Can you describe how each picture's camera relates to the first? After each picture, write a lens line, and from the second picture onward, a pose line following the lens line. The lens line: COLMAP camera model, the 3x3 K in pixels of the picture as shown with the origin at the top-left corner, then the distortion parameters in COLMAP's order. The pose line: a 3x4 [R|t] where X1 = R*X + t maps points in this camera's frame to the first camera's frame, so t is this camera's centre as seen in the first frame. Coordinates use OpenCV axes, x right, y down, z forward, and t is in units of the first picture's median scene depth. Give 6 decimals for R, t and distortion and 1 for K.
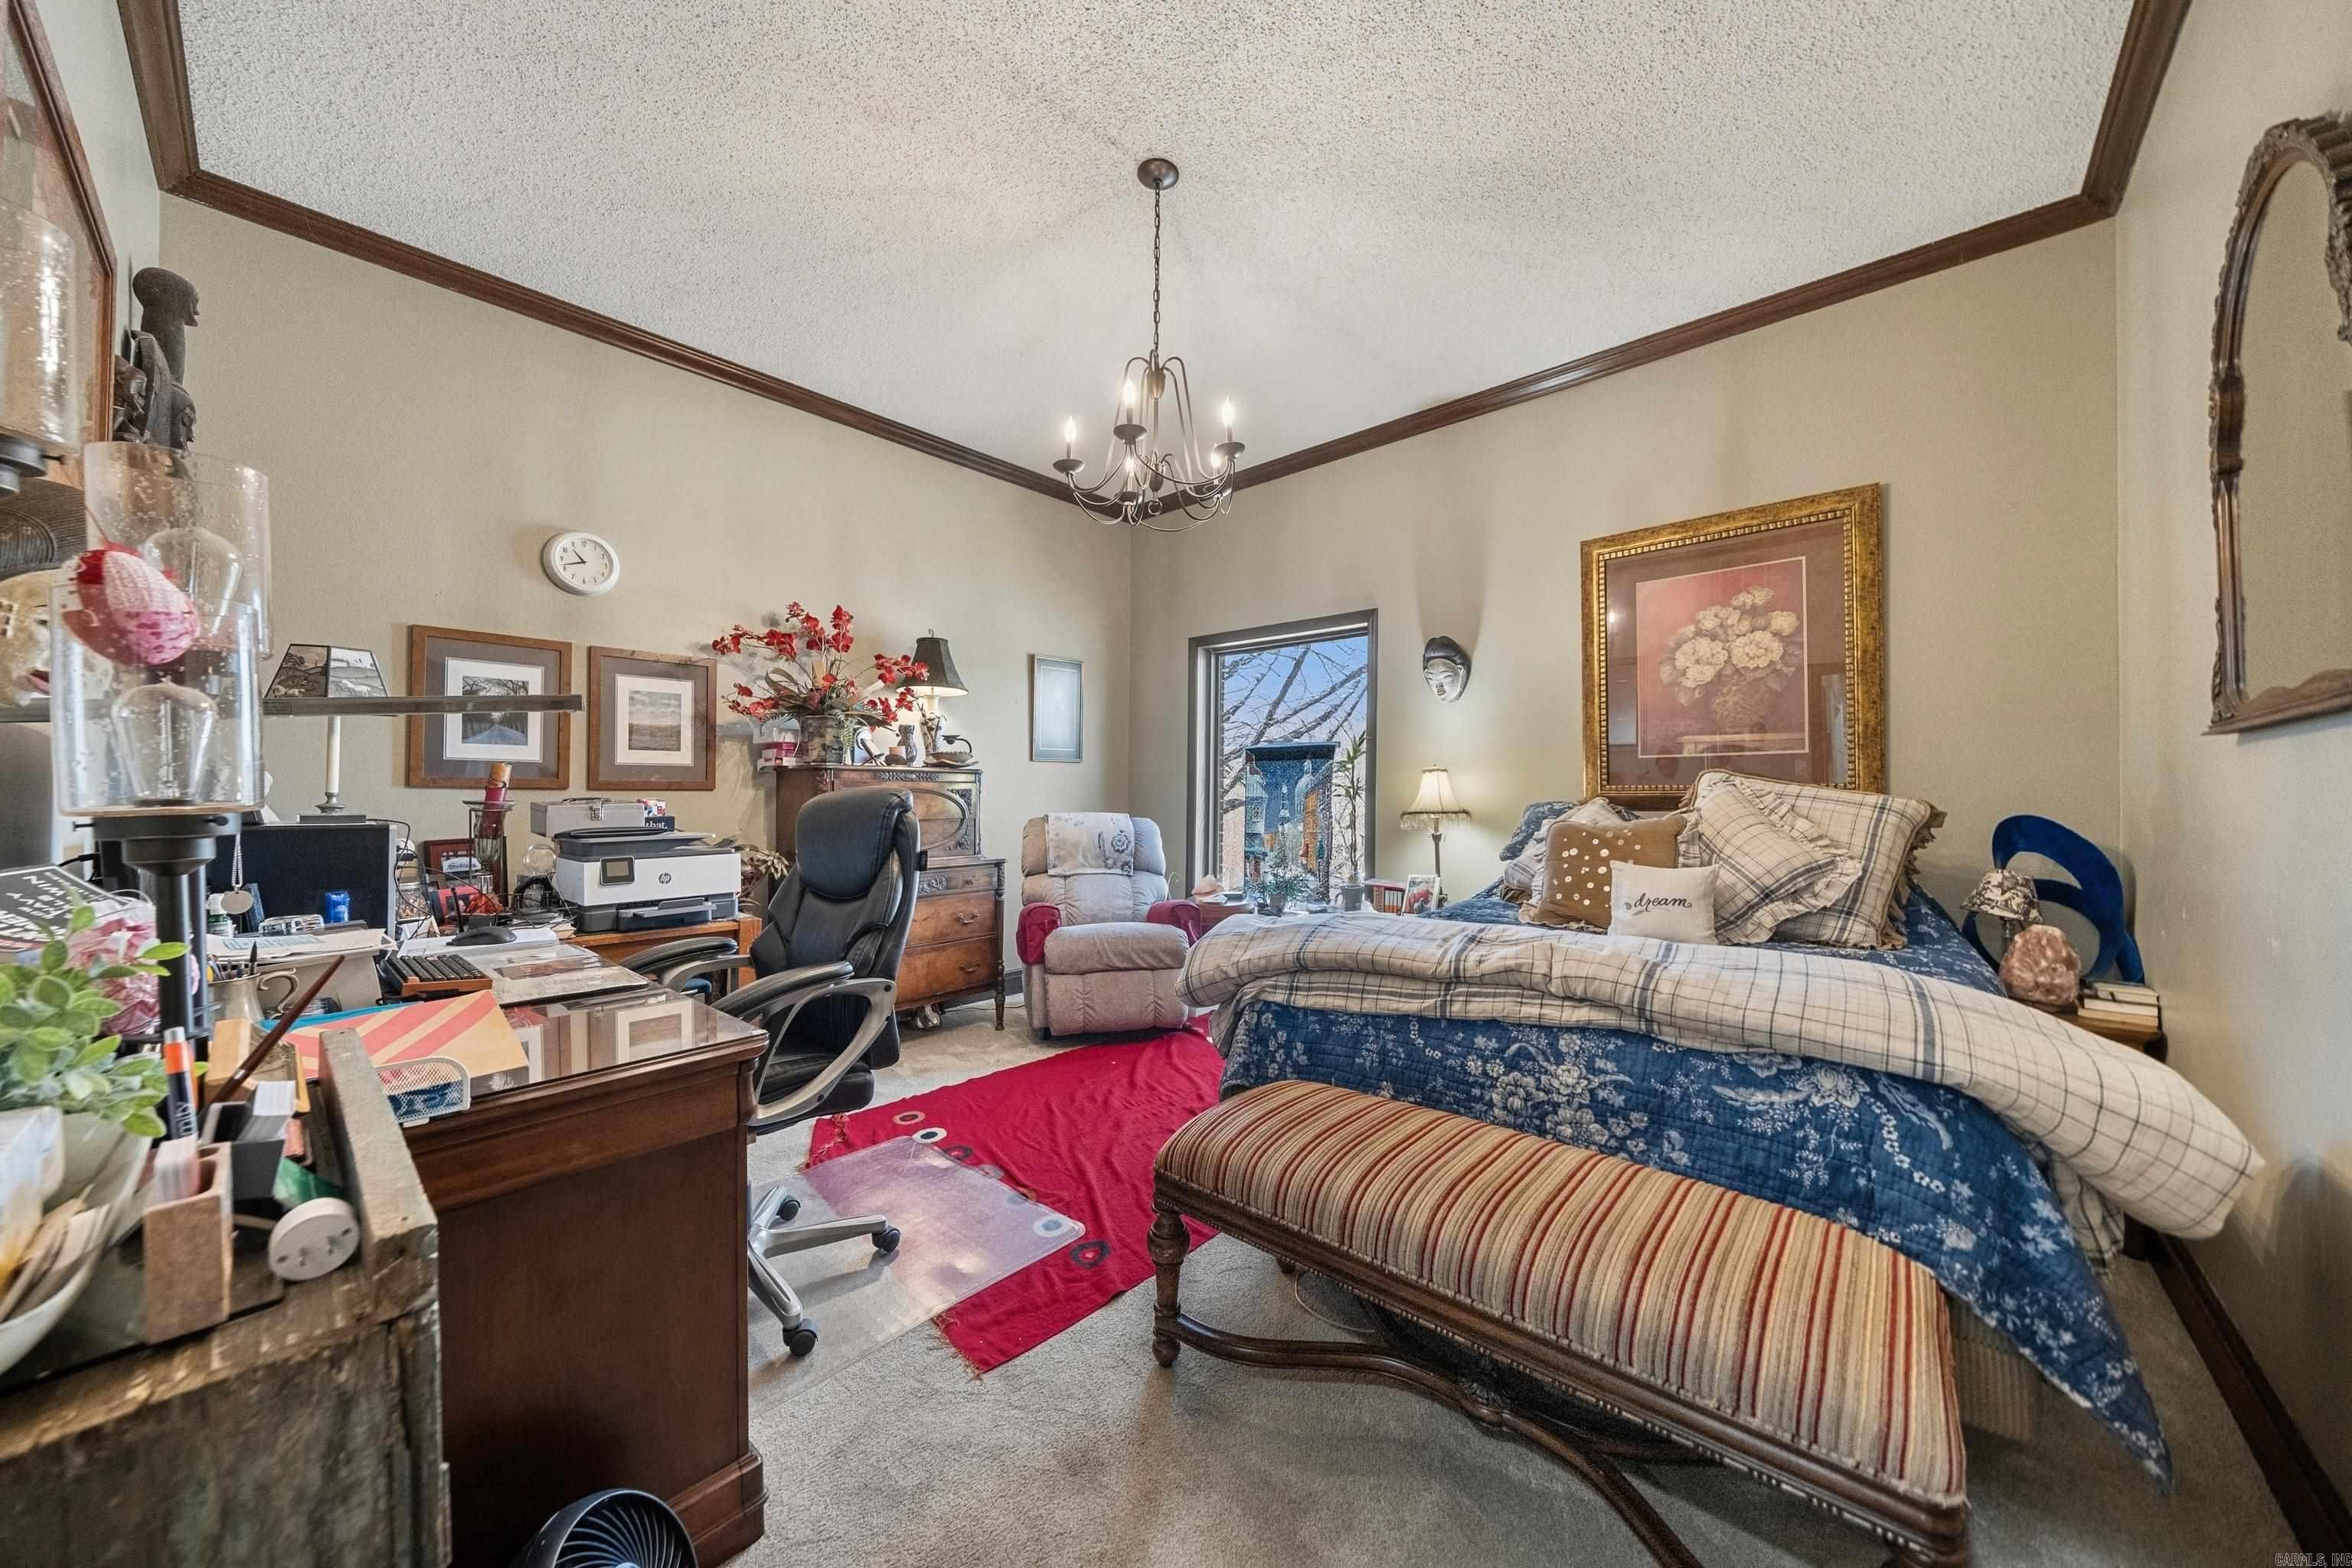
lens RADIAL K [[808.4, 0, 1176.2], [0, 808.4, 789.9], [0, 0, 1]] dist [0.000082, 0.000000]
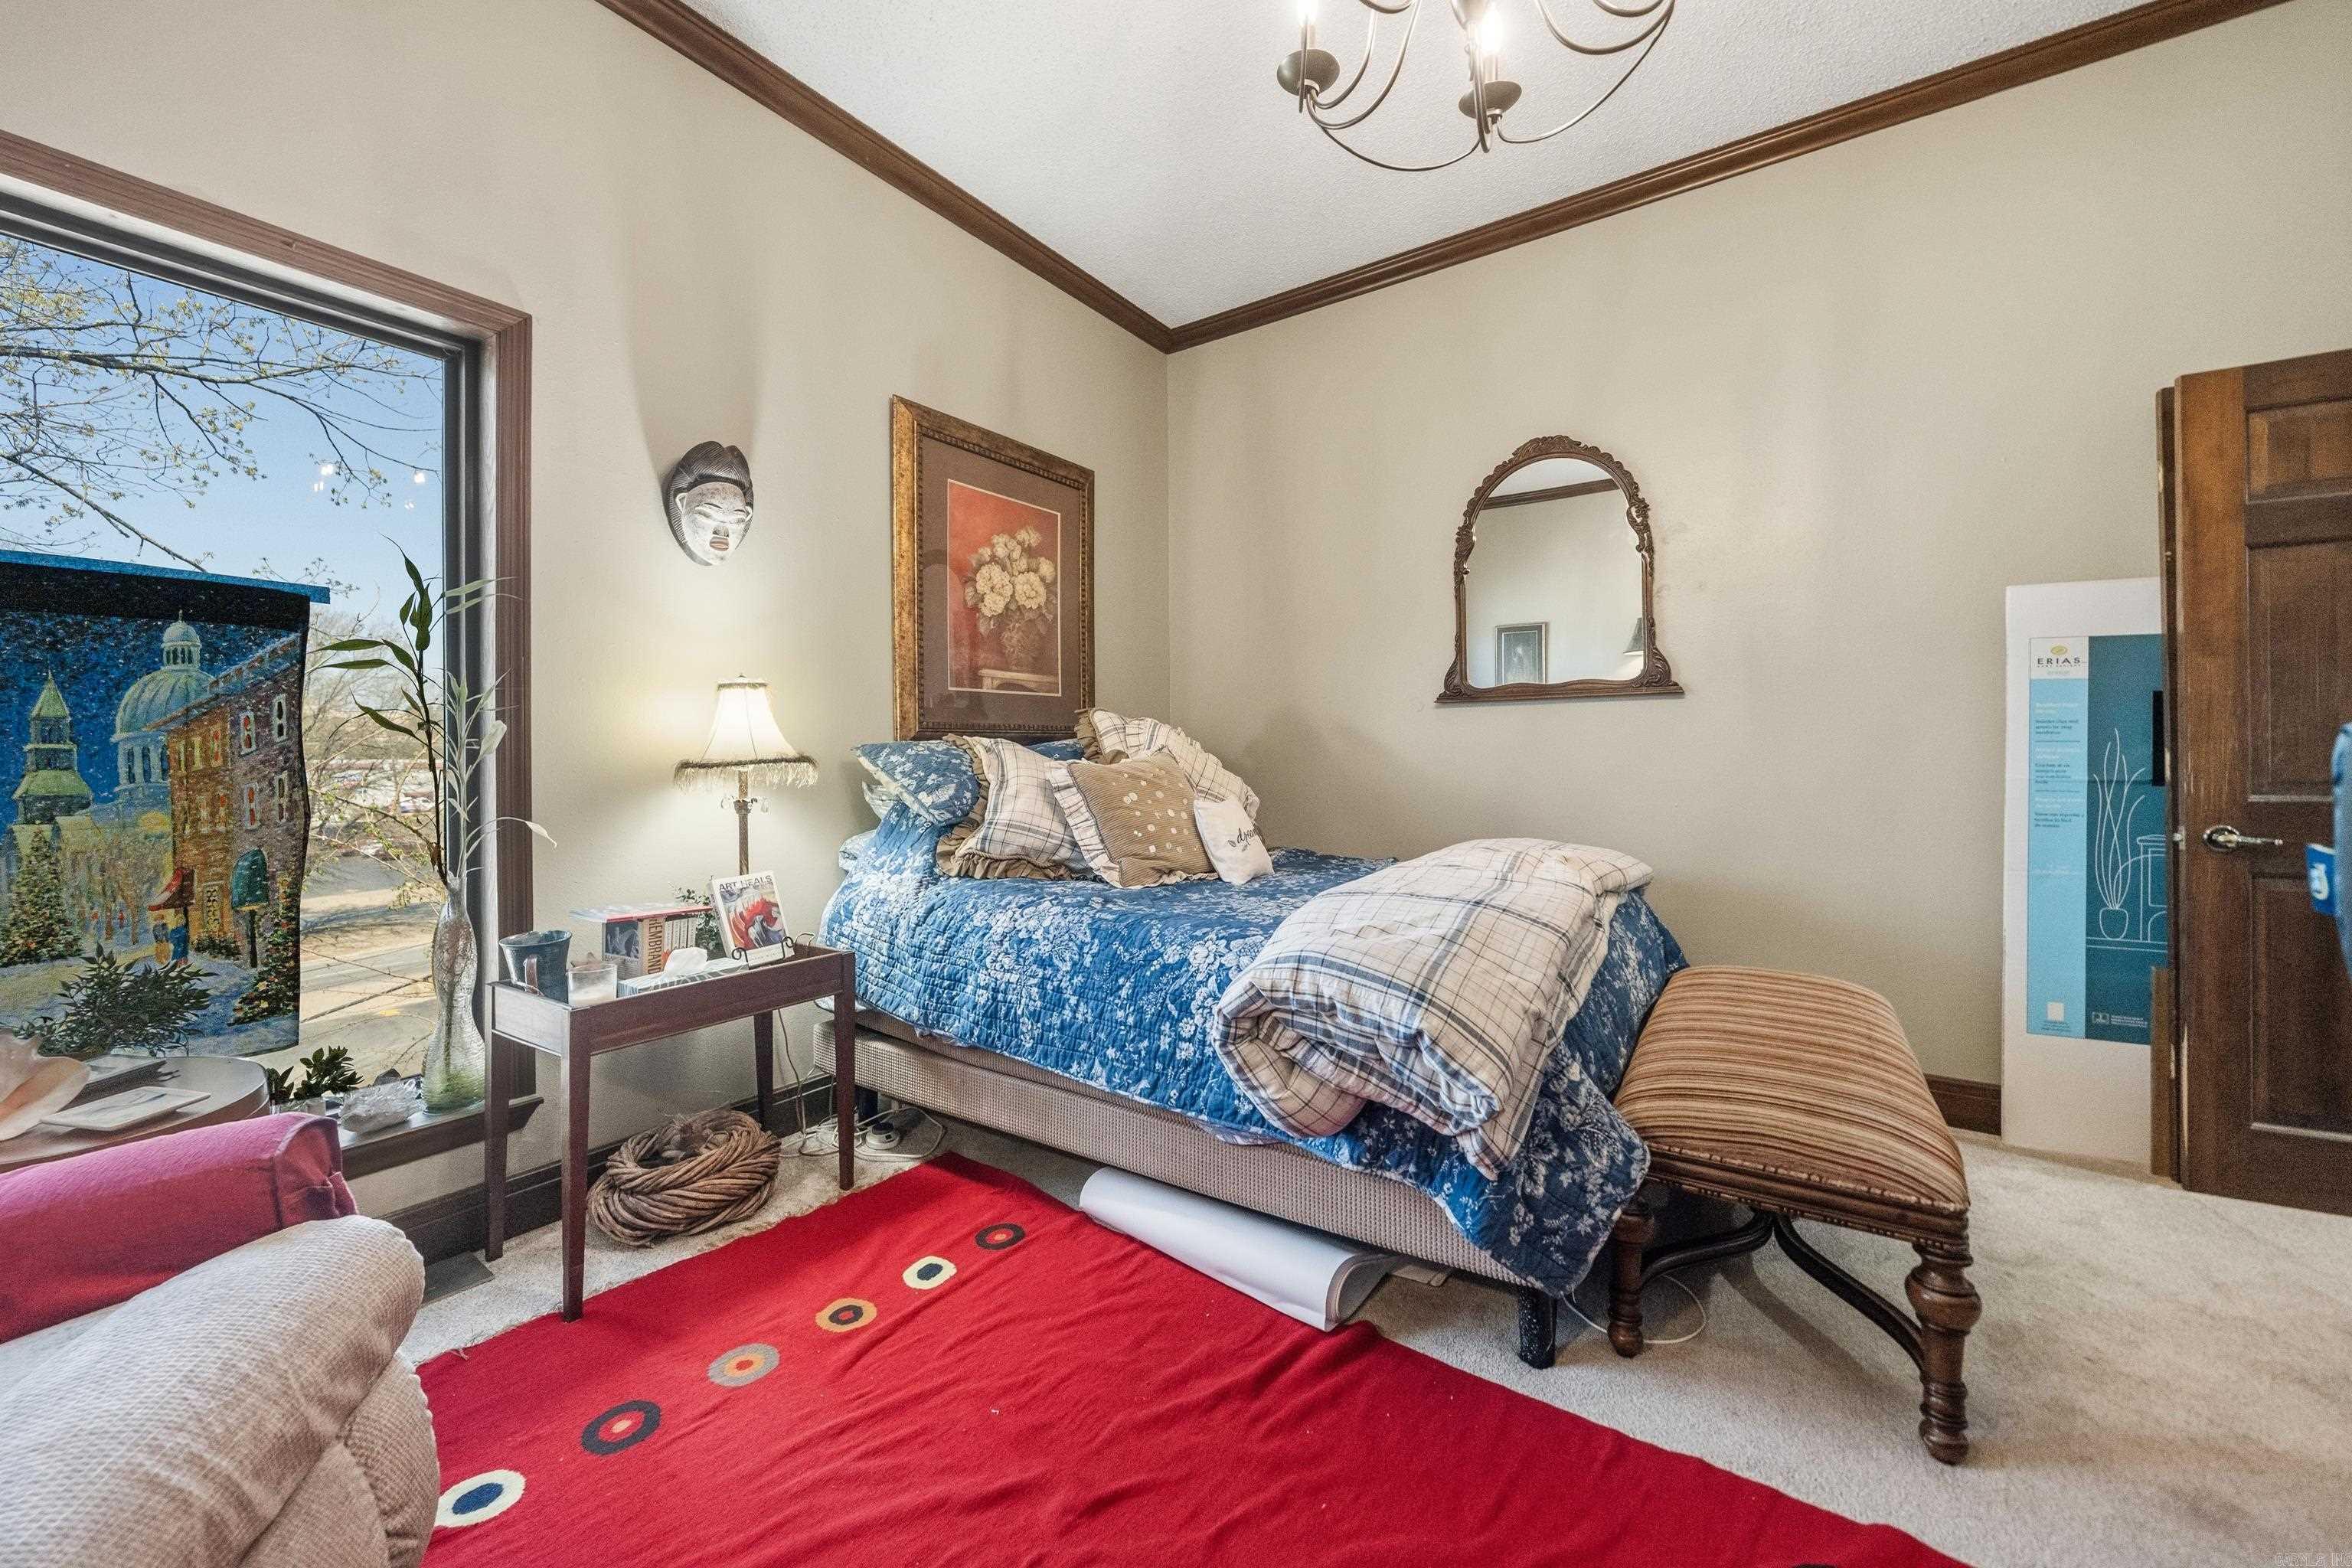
lens RADIAL K [[897.4, 0, 1177.2], [0, 897.4, 758.6], [0, 0, 1]] dist [0.000015, 0.000003]
pose [[-0.134114, -0.007913, 0.990934, -0.387214], [-0.001234, 0.999969, 0.007818, 0.024498], [-0.990965, -0.000174, -0.134120, 0.914548]]
